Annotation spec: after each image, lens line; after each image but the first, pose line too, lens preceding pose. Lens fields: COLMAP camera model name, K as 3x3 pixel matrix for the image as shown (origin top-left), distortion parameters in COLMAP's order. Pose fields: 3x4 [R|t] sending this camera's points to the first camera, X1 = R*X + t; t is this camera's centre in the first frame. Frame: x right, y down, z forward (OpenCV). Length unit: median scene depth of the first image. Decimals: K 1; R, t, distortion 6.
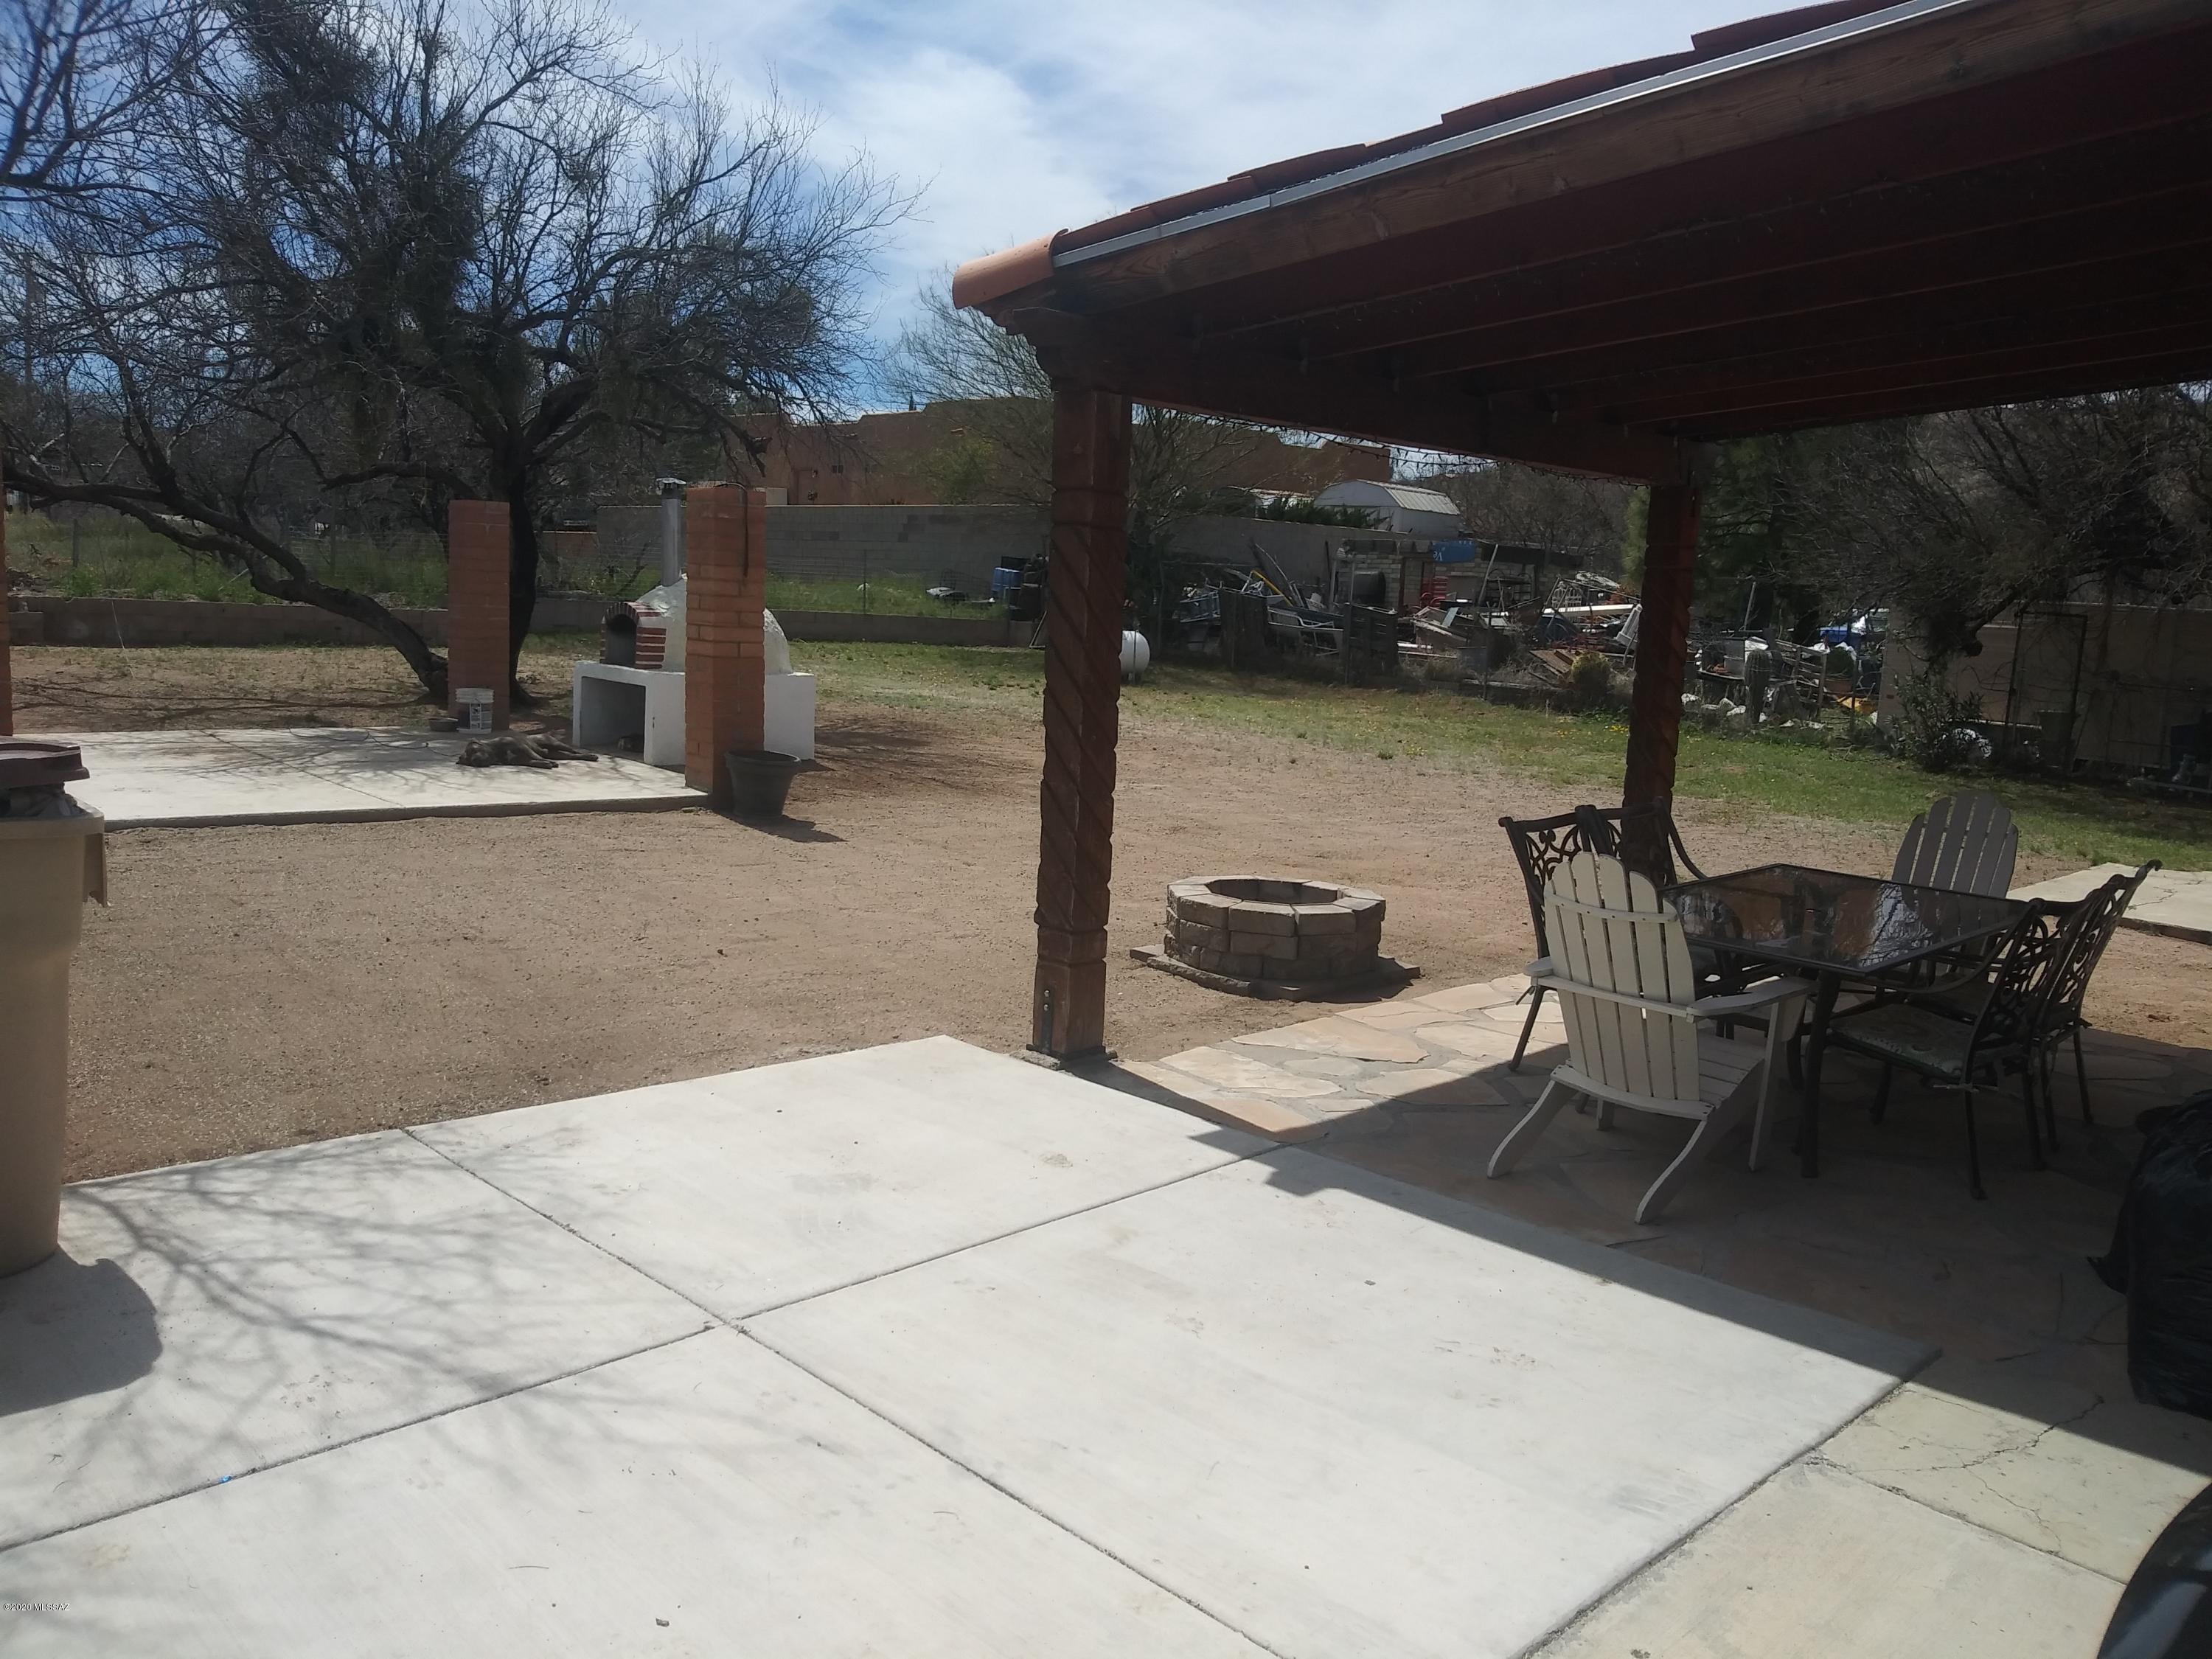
lens RADIAL K [[1696.7, 0, 1117.3], [0, 1696.7, 847.5], [0, 0, 1]] dist [0.006384, -0.037089]
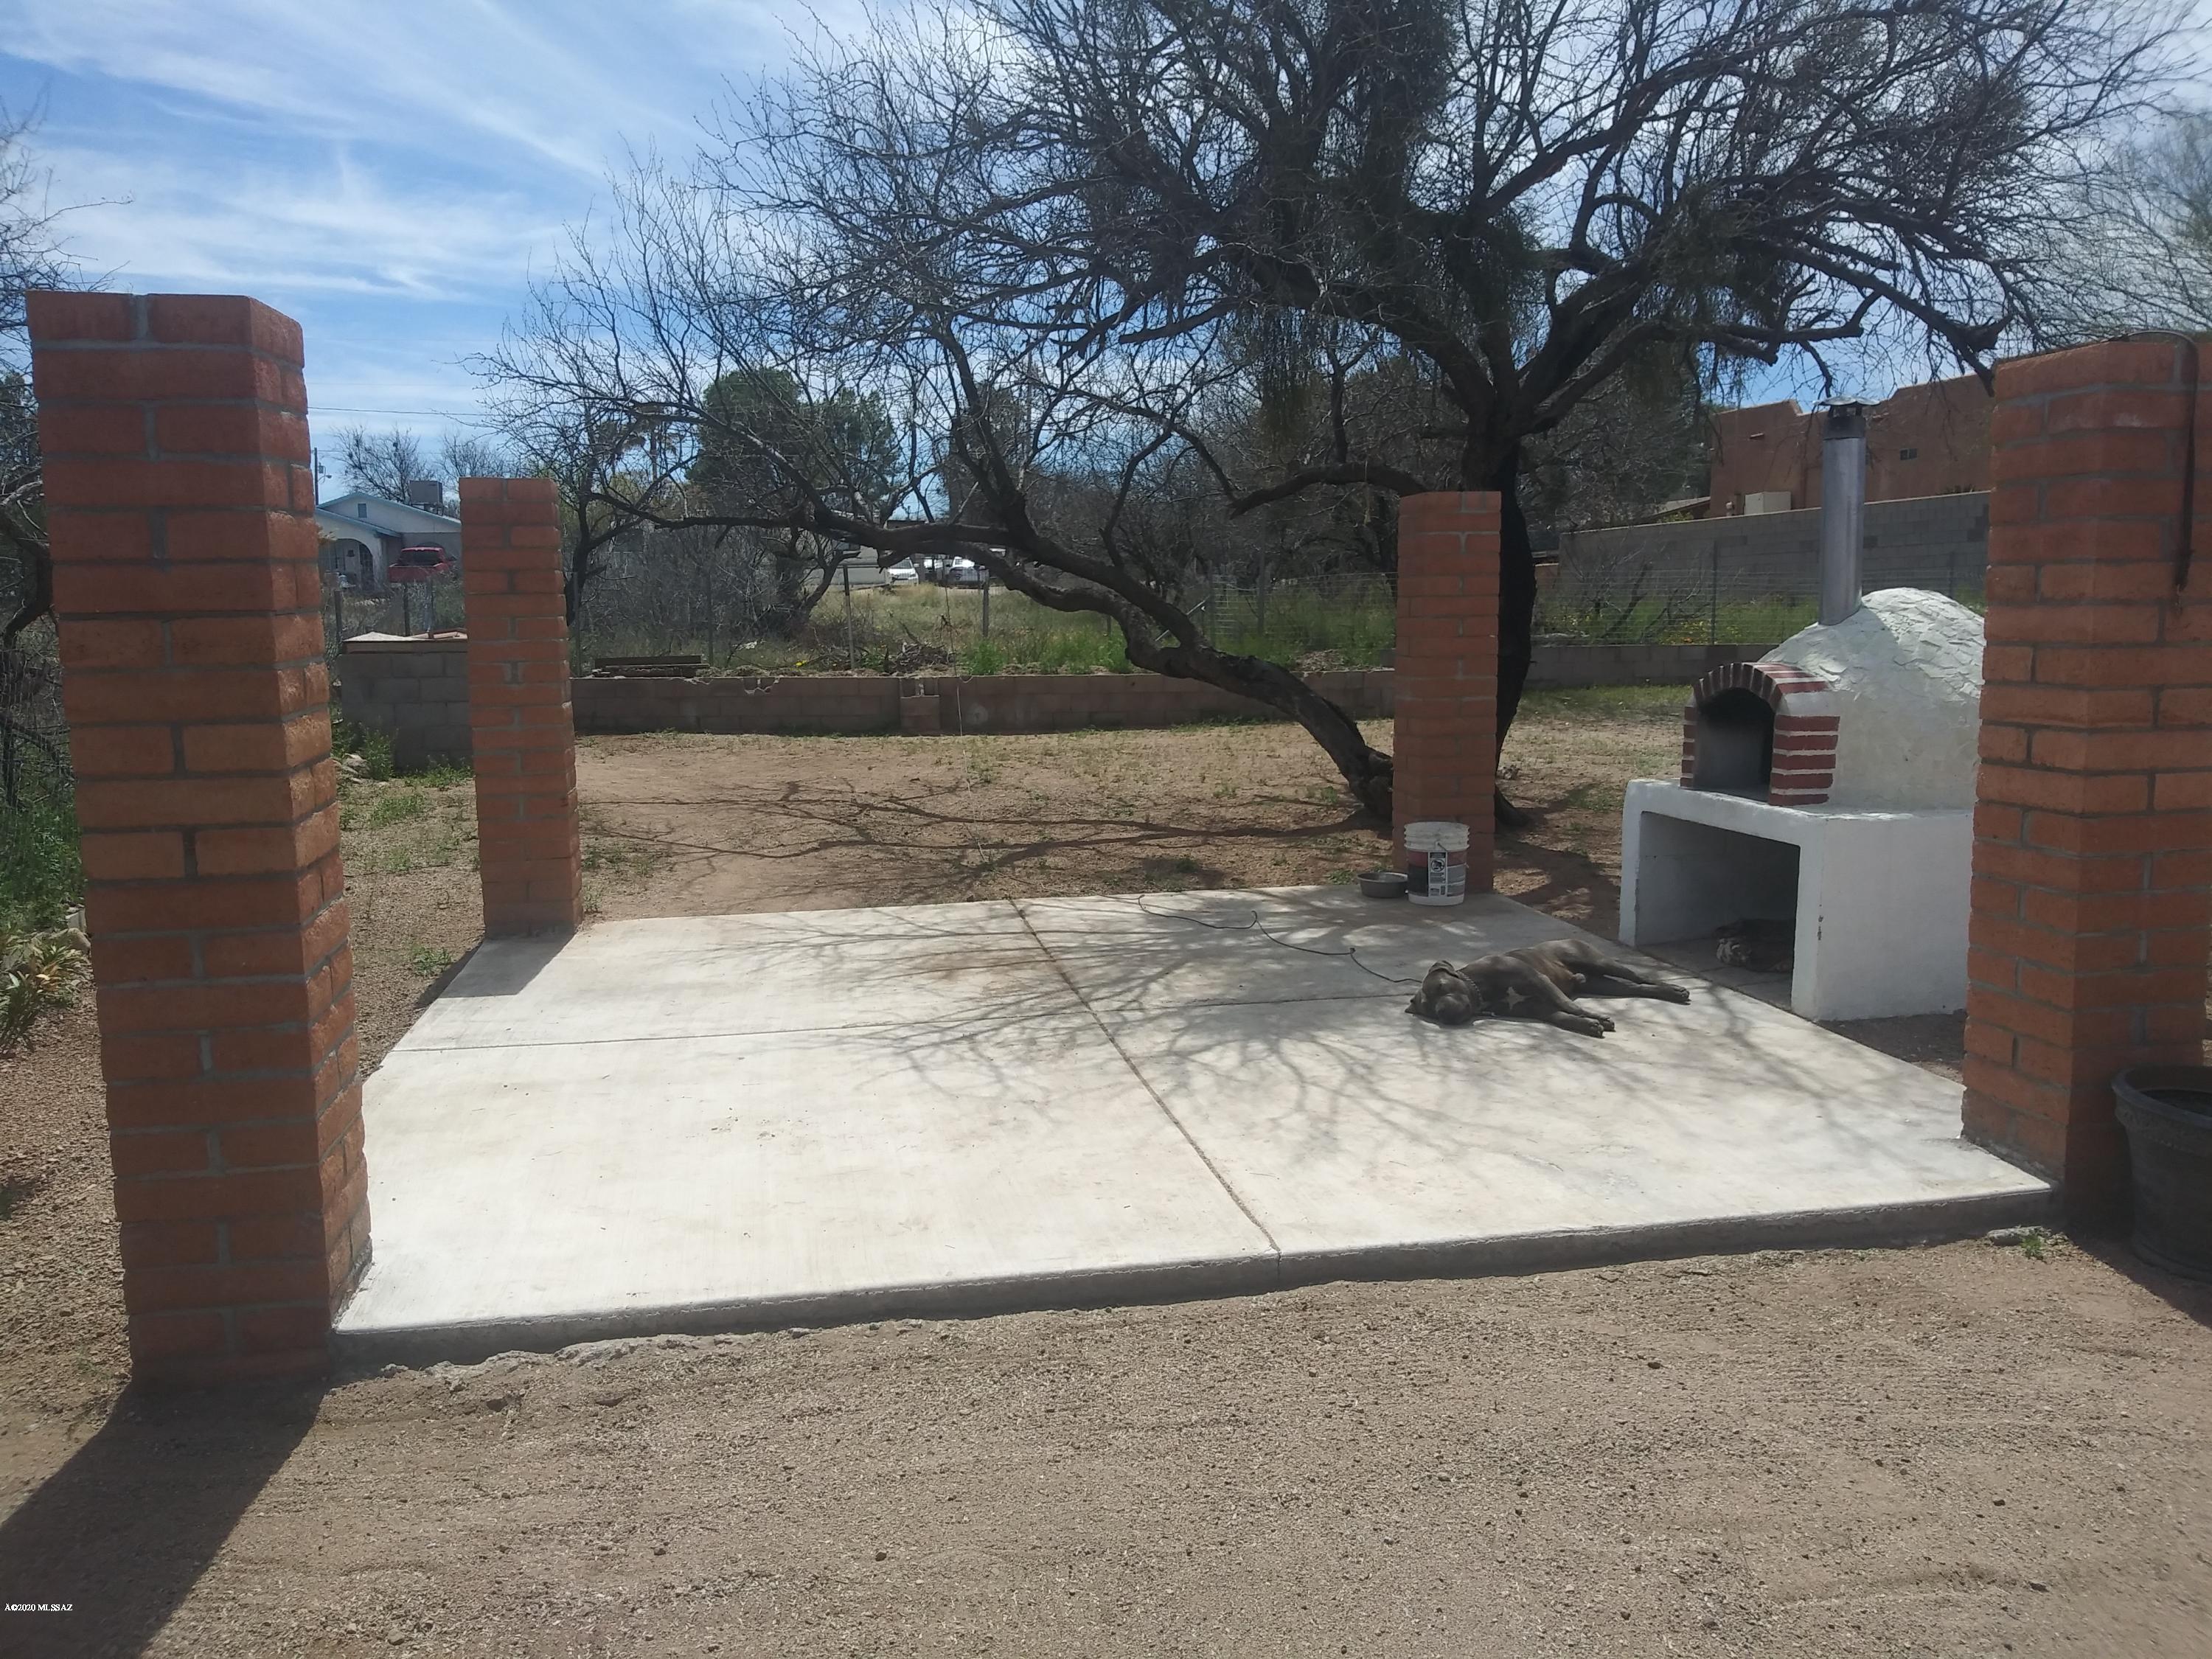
lens RADIAL K [[1696.7, 0, 1097.9], [0, 1696.7, 845.0], [0, 0, 1]] dist [0.006384, -0.037089]
pose [[0.853731, 0.009319, -0.520632, -0.180211], [-0.020758, 0.999654, -0.016147, -0.075099], [0.520301, 0.024593, 0.853629, 0.457439]]
